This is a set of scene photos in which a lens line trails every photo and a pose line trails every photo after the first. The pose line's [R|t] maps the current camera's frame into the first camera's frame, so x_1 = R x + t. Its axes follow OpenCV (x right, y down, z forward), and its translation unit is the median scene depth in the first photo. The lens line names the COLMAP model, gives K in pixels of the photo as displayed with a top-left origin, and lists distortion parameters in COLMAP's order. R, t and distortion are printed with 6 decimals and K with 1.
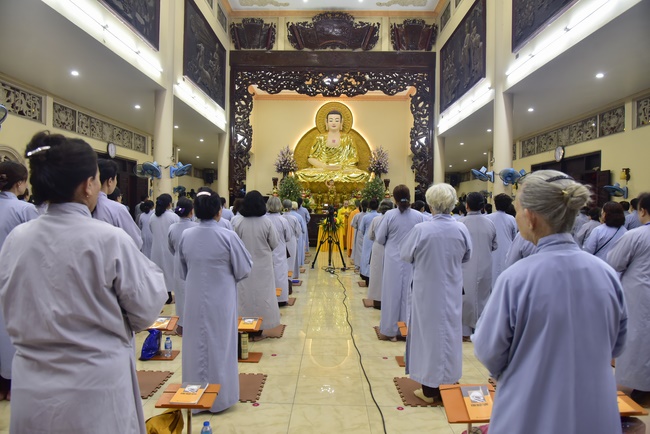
lens RADIAL K [[434.9, 0, 320.4], [0, 434.9, 214.8], [0, 0, 1]] dist [-0.030995, 0.003278]
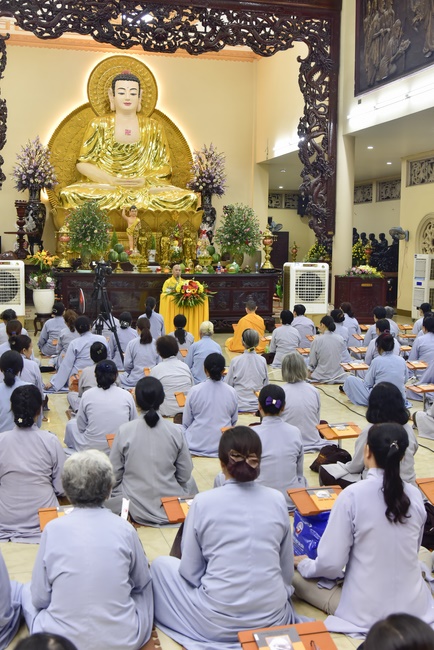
lens RADIAL K [[807.2, 0, 218.0], [0, 807.2, 327.1], [0, 0, 1]] dist [-0.015213, 0.000000]
pose [[0.961101, -0.028391, 0.274732, -0.187861], [0.005688, 0.996526, 0.083083, -0.017519], [-0.276137, -0.078288, 0.957925, 0.006967]]
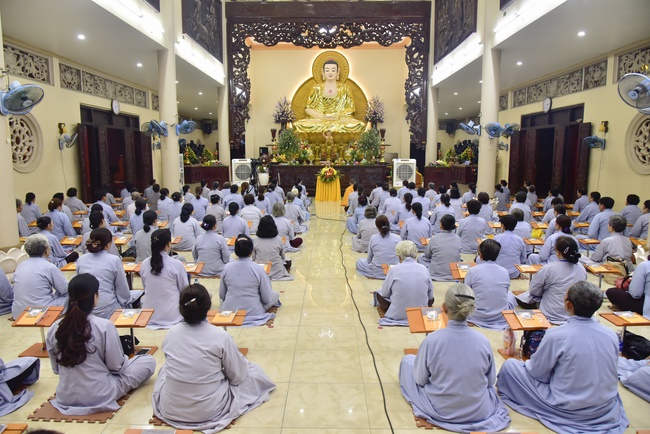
lens RADIAL K [[434.9, 0, 321.7], [0, 434.9, 213.0], [0, 0, 1]] dist [-0.030995, 0.003278]
pose [[0.999878, -0.014548, 0.005637, 0.000437], [0.013778, 0.992872, 0.118389, -0.010590], [-0.007319, -0.118297, 0.992951, -0.048400]]
